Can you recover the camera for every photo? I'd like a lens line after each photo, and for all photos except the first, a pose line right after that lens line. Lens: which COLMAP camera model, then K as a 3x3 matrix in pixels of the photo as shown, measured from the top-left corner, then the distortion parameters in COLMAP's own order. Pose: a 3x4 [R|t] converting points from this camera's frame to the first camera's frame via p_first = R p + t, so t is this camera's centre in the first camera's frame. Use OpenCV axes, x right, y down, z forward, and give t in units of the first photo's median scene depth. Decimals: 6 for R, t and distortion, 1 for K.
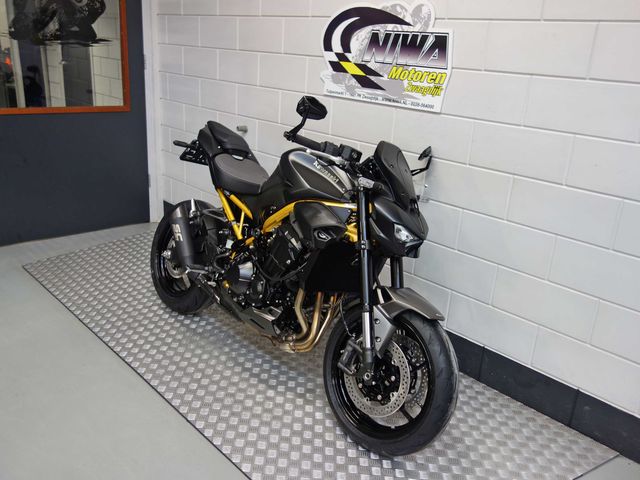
lens RADIAL K [[550.6, 0, 320.0], [0, 550.6, 240.0], [0, 0, 1]] dist [0.009252, 0.006179]
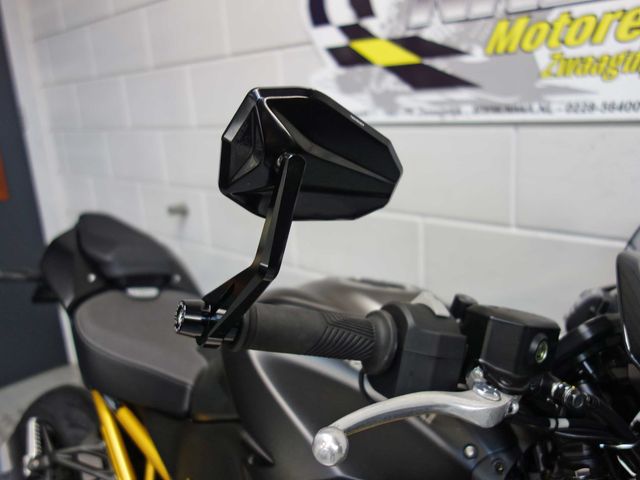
lens RADIAL K [[550.6, 0, 320.0], [0, 550.6, 240.0], [0, 0, 1]] dist [0.009252, 0.006179]
pose [[0.990948, -0.134228, 0.002068, -0.012079], [0.133999, 0.988098, -0.075547, -0.152946], [0.008097, 0.075140, 0.997140, 0.631562]]
